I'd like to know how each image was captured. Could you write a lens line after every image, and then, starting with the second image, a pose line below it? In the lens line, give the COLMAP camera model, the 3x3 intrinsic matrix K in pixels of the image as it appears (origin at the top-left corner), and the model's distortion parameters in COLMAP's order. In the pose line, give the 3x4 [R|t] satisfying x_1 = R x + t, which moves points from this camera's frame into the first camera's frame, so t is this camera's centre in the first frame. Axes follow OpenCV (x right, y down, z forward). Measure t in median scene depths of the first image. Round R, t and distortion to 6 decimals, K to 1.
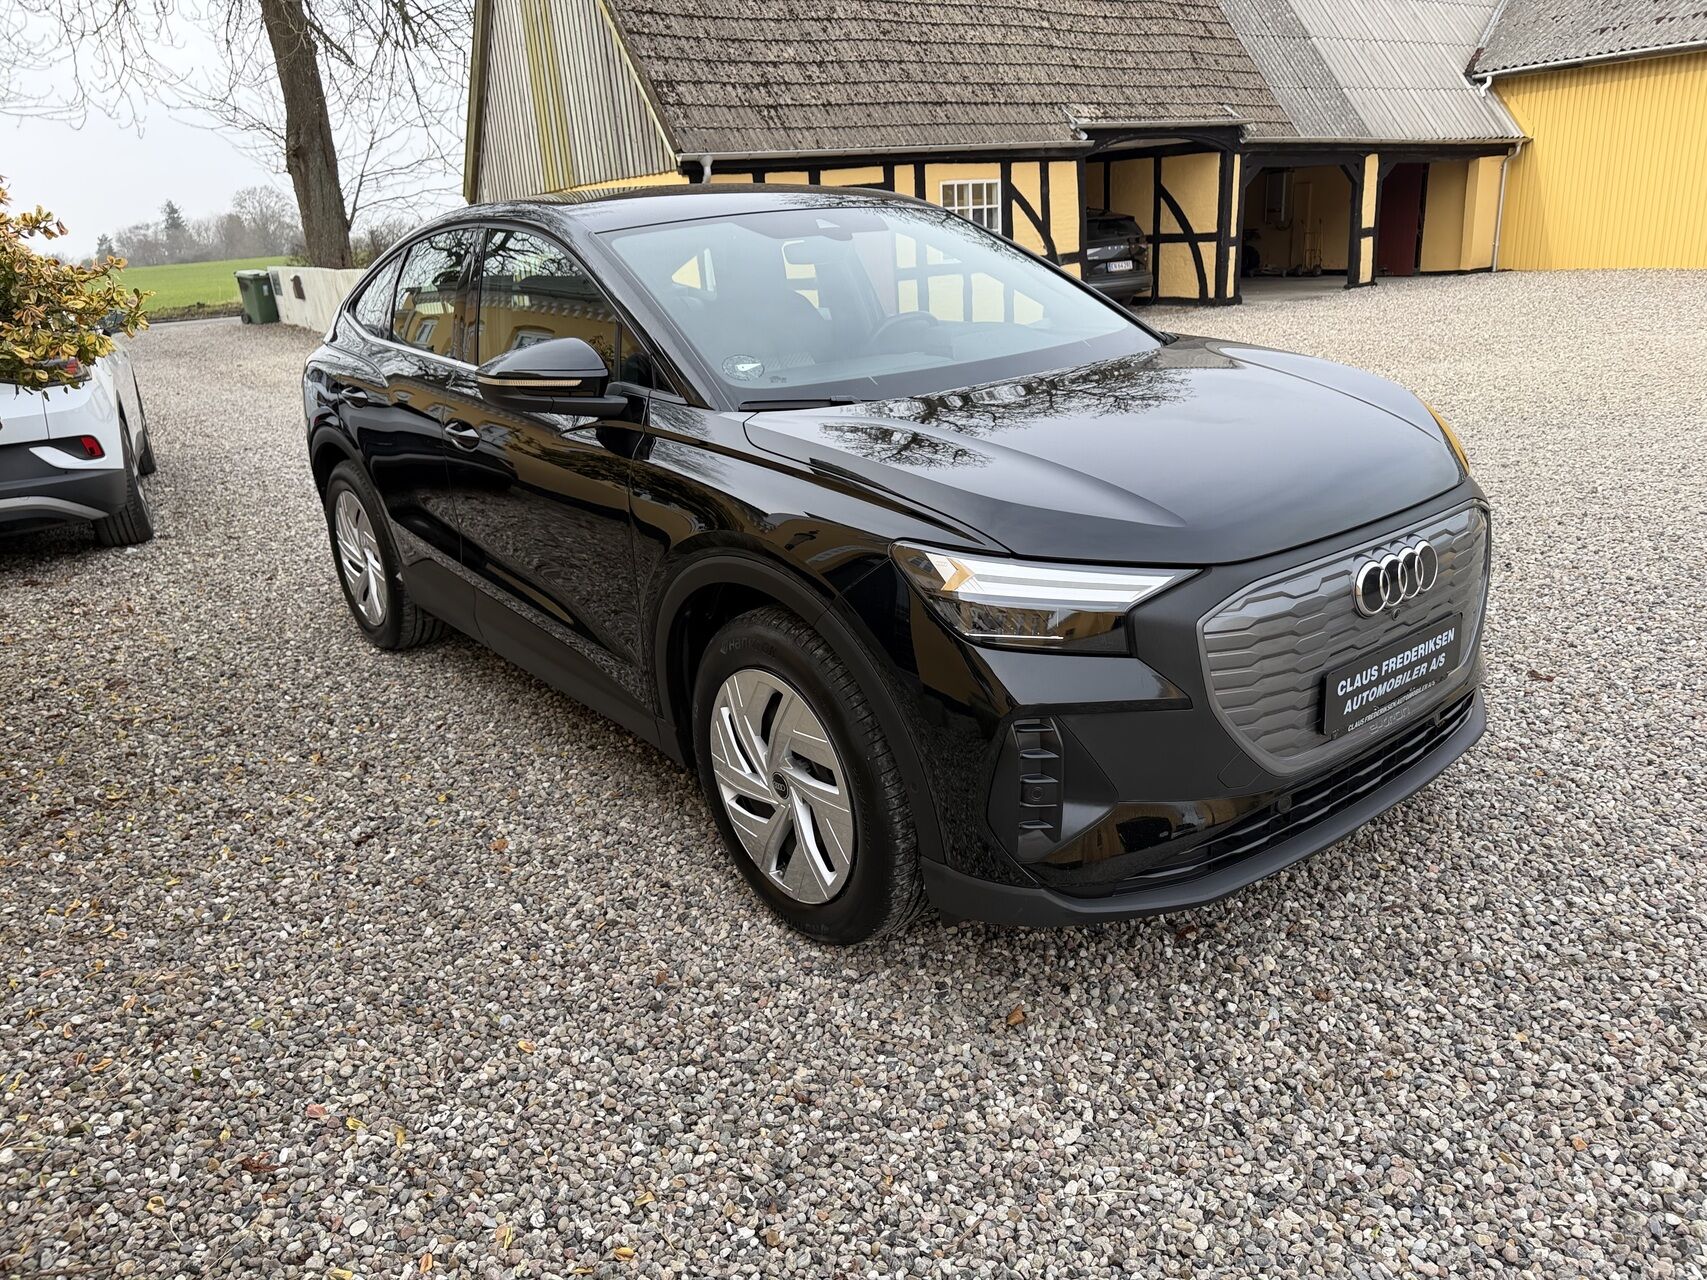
lens RADIAL K [[1217.5, 0, 853.5], [0, 1217.5, 640.0], [0, 0, 1]] dist [0.027182, -0.025170]
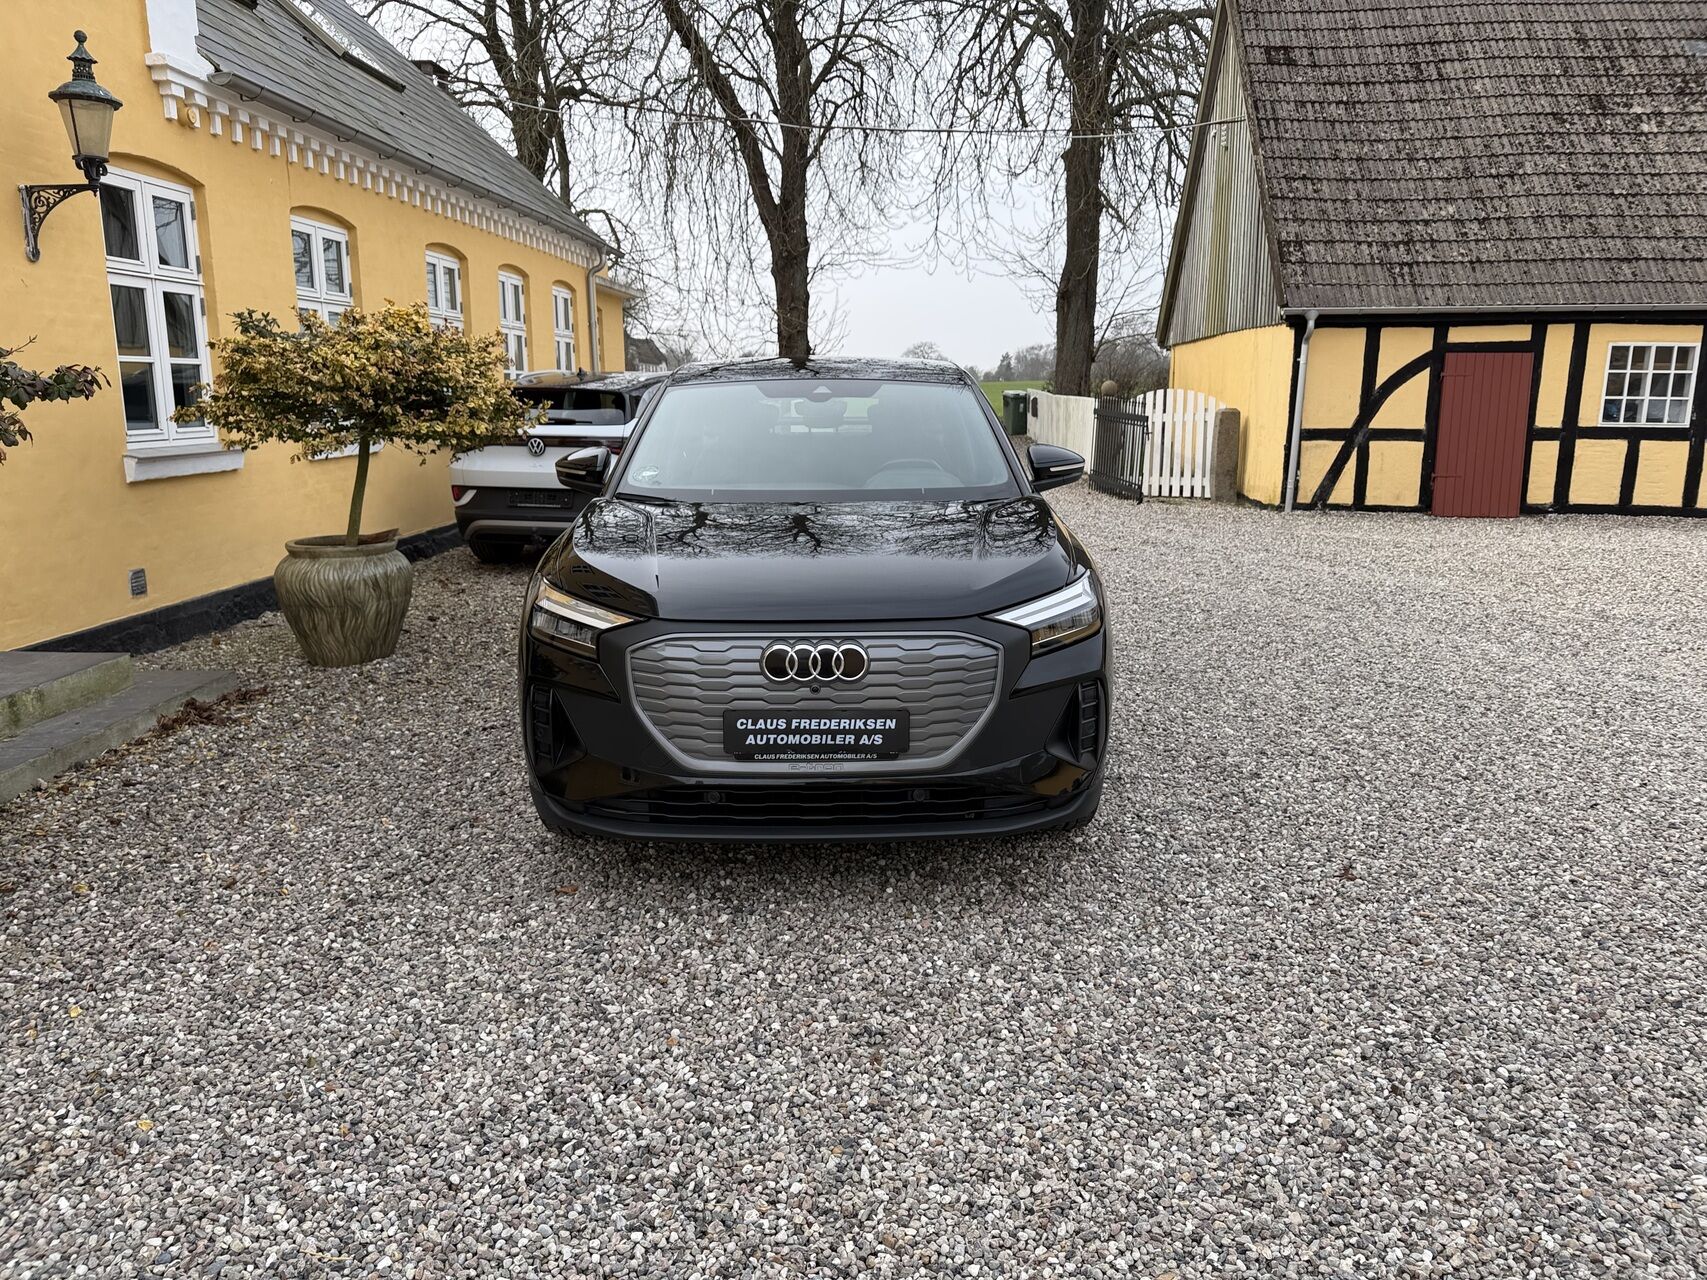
lens RADIAL K [[1217.5, 0, 853.5], [0, 1217.5, 640.0], [0, 0, 1]] dist [0.027182, -0.025170]
pose [[0.788338, 0.186104, -0.586419, 0.213623], [-0.243887, 0.969594, -0.020156, -0.009658], [0.564838, 0.158910, 0.809757, -0.011449]]
